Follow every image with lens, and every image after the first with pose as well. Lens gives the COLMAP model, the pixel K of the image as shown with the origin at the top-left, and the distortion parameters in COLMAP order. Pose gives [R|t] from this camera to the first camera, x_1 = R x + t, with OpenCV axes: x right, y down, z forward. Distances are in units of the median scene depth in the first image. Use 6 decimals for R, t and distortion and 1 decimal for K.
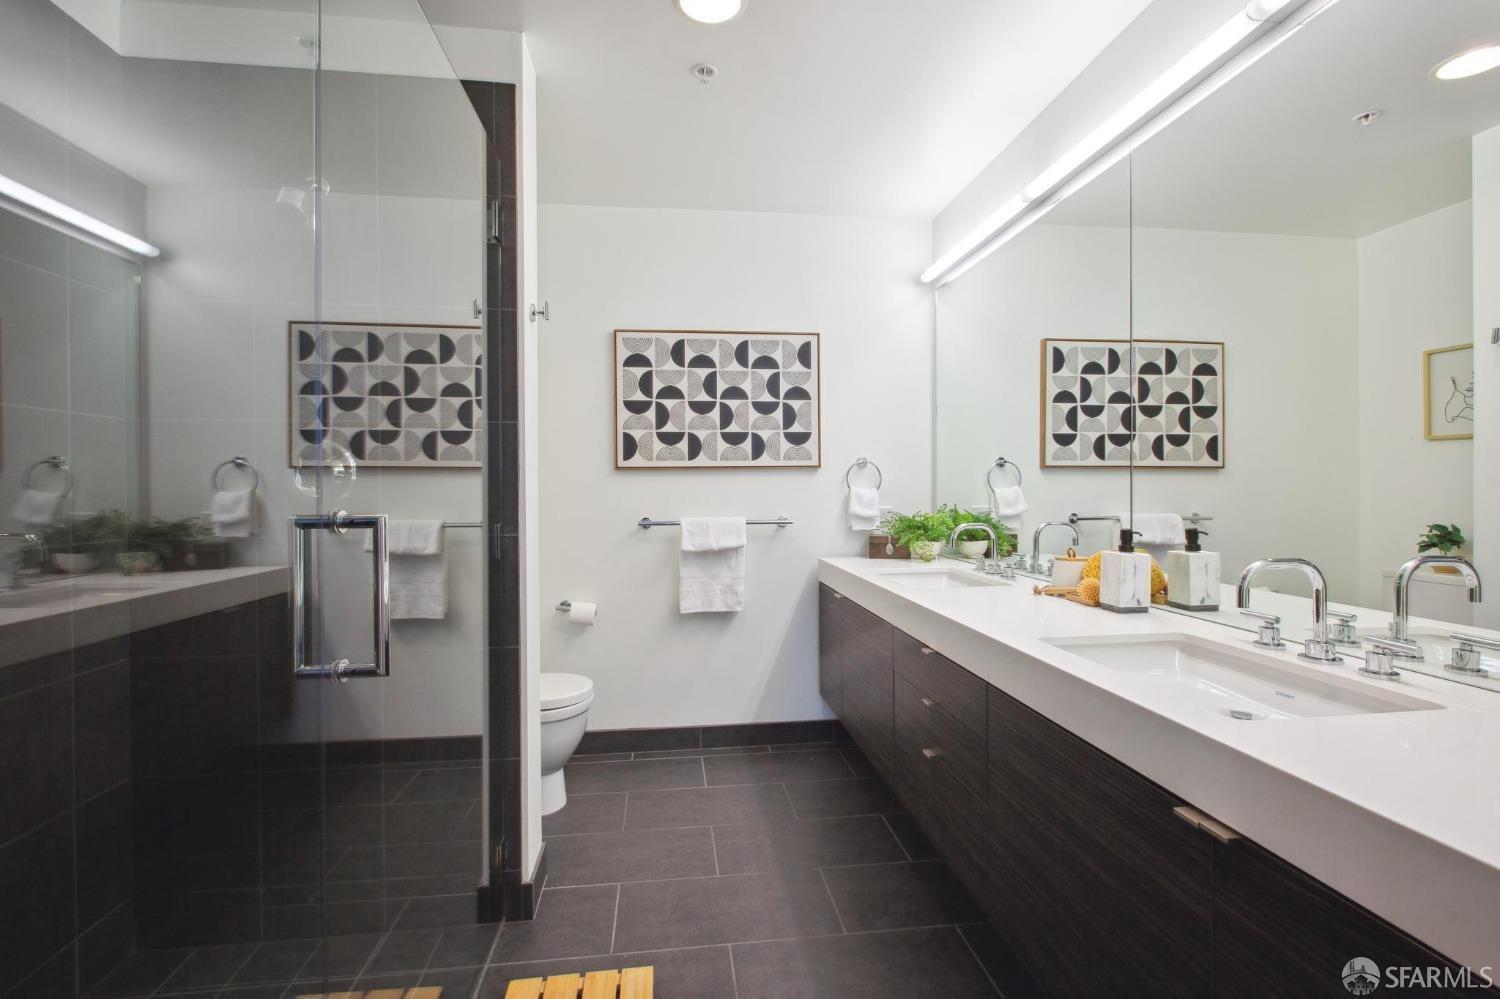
lens RADIAL K [[682.7, 0, 753.9], [0, 682.7, 493.5], [0, 0, 1]] dist [-0.003792, -0.000009]
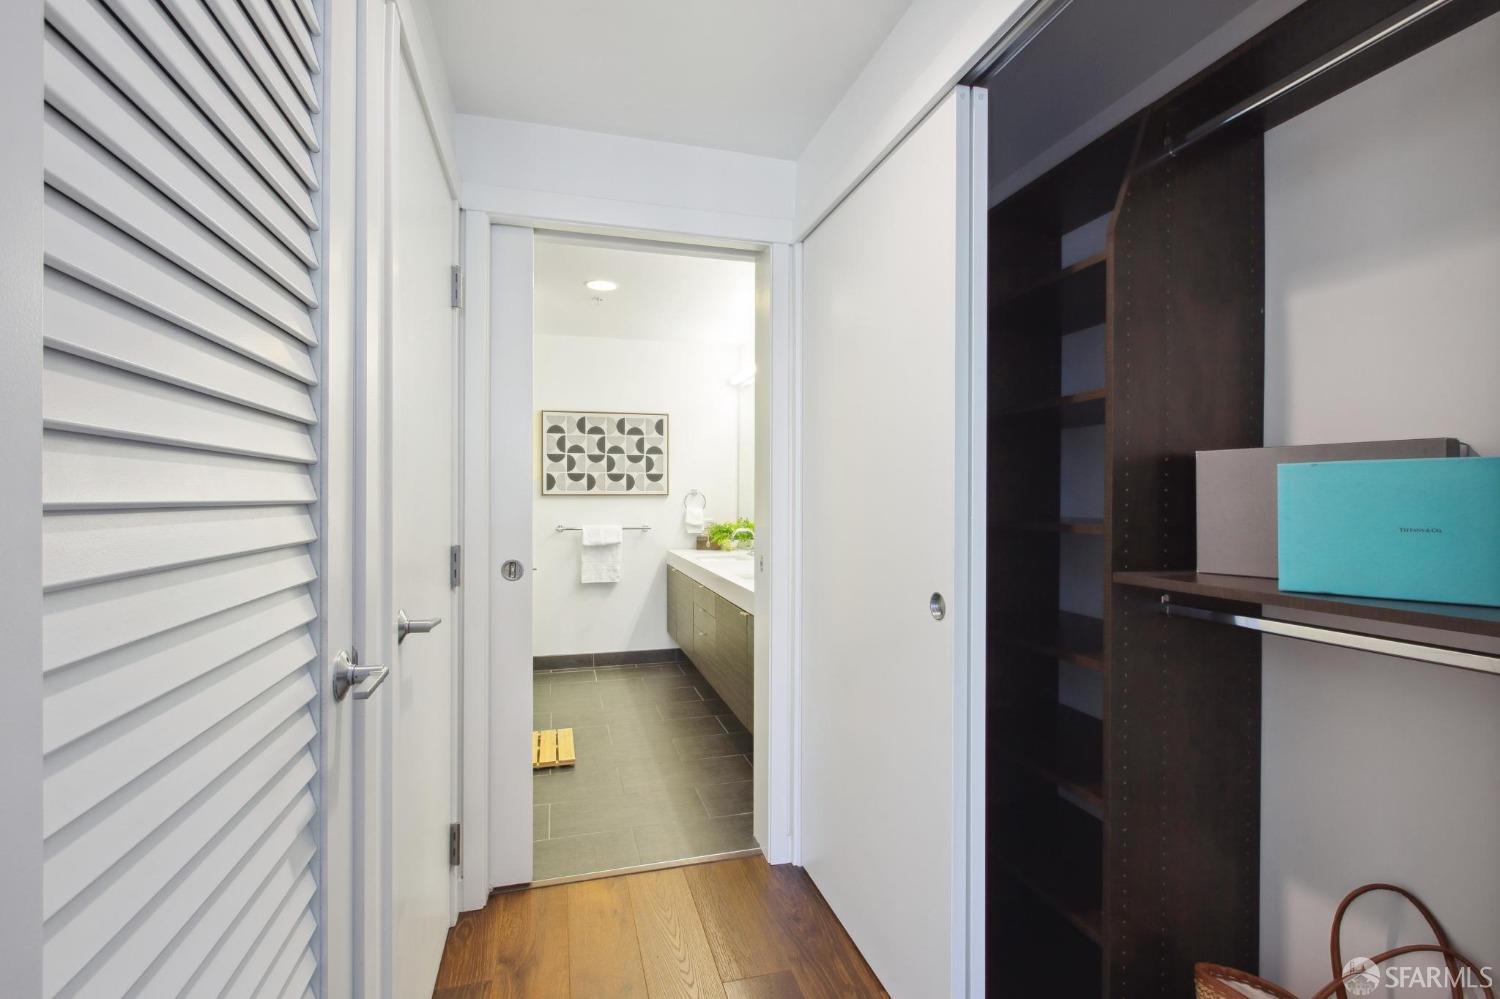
lens RADIAL K [[682.7, 0, 741.9], [0, 682.7, 503.2], [0, 0, 1]] dist [-0.003792, -0.000009]
pose [[0.990132, 0.007184, 0.139951, 0.042890], [-0.006841, 0.999972, -0.002934, -0.015781], [-0.139969, 0.001947, 0.990154, -0.677478]]
